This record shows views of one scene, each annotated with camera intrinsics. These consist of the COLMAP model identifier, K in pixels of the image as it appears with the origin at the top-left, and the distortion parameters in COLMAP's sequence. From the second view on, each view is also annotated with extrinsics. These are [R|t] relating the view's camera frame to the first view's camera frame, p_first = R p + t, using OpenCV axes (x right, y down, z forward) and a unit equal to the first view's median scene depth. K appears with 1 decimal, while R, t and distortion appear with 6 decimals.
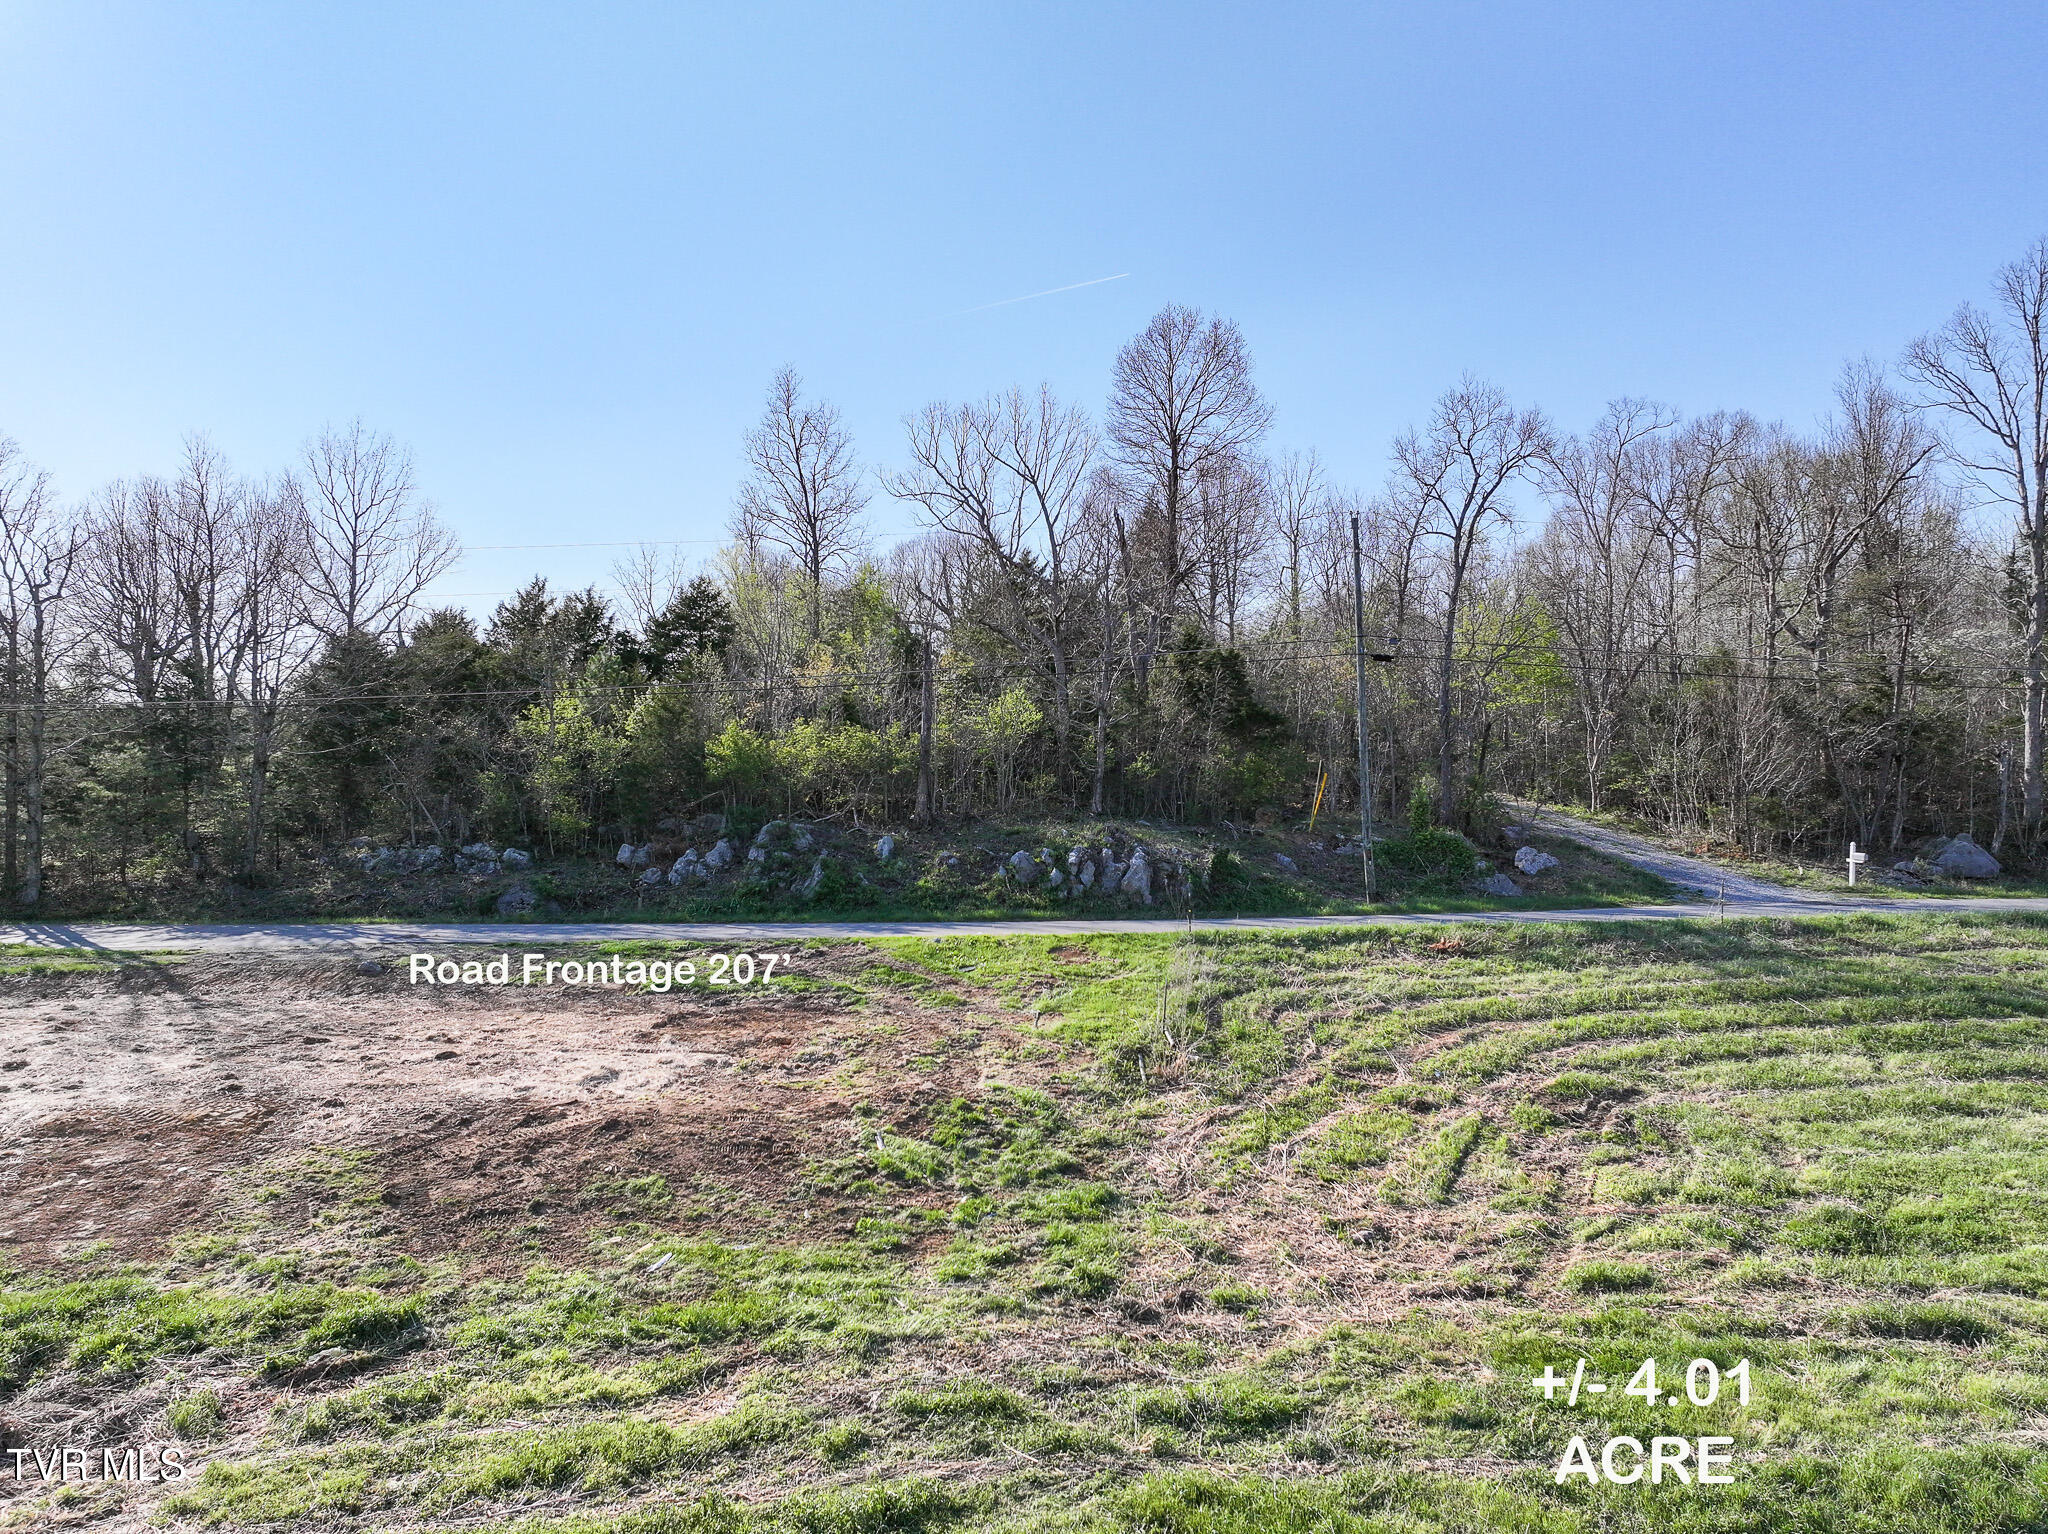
lens RADIAL K [[1441.2, 0, 1031.8], [0, 1441.2, 762.8], [0, 0, 1]] dist [0.002713, 0.015757]
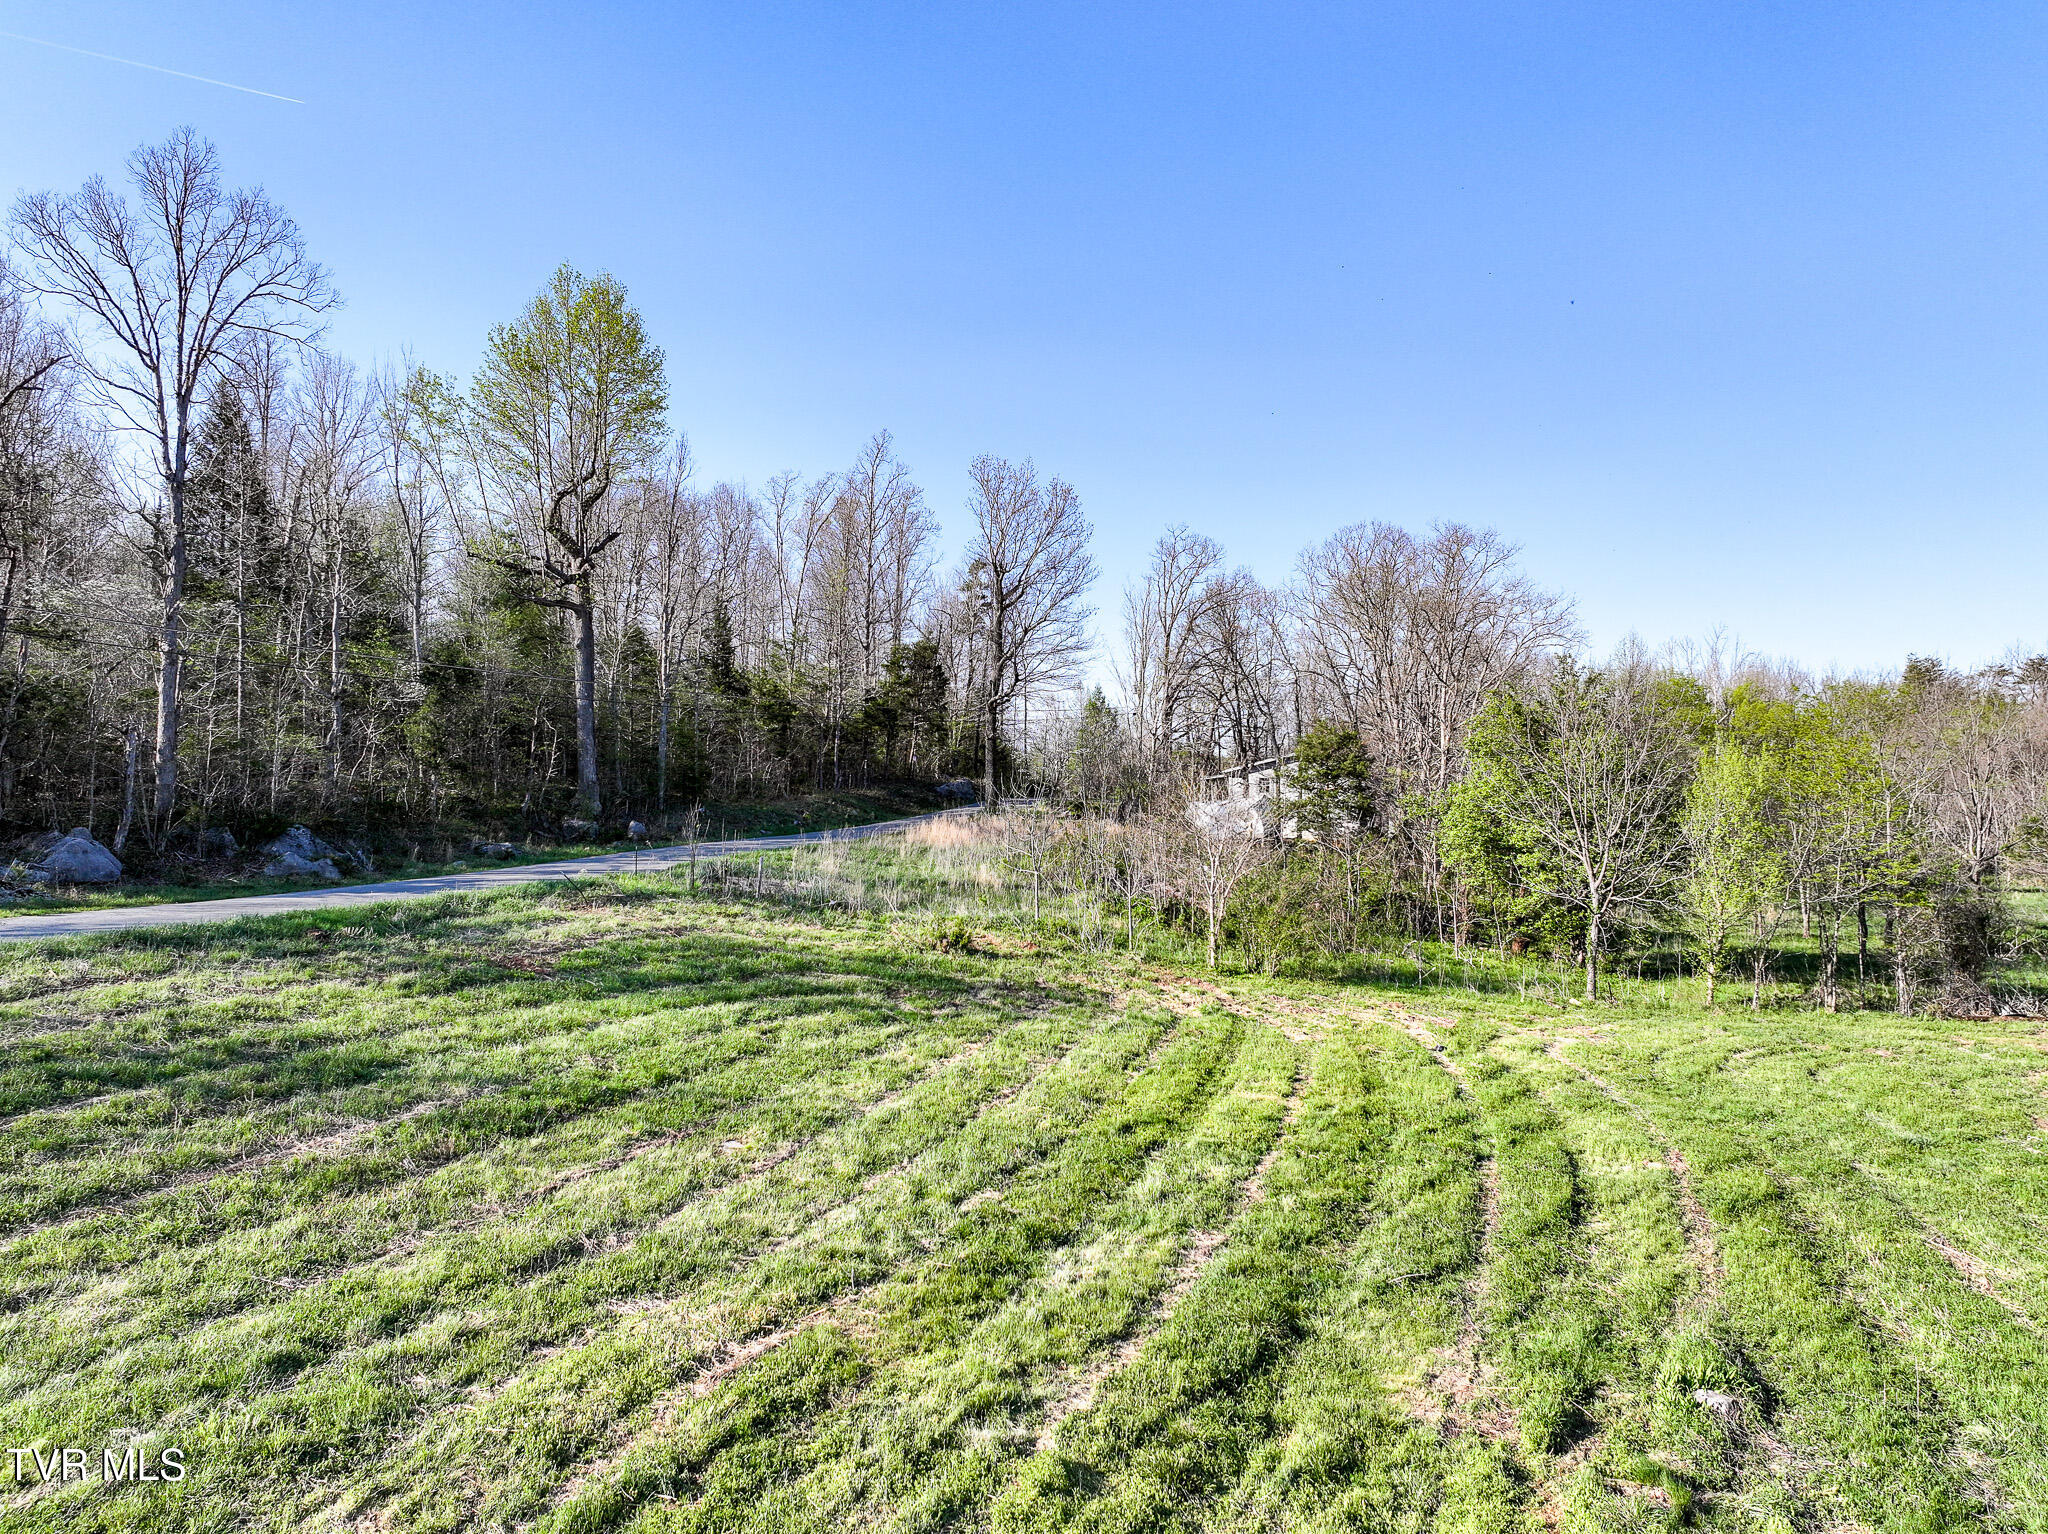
lens RADIAL K [[1441.2, 0, 1031.8], [0, 1441.2, 762.8], [0, 0, 1]] dist [0.002713, 0.015757]
pose [[0.425566, 0.015288, 0.904798, 0.138229], [-0.024688, 0.999681, -0.005279, 0.003901], [-0.904591, -0.020091, 0.425807, 0.175462]]
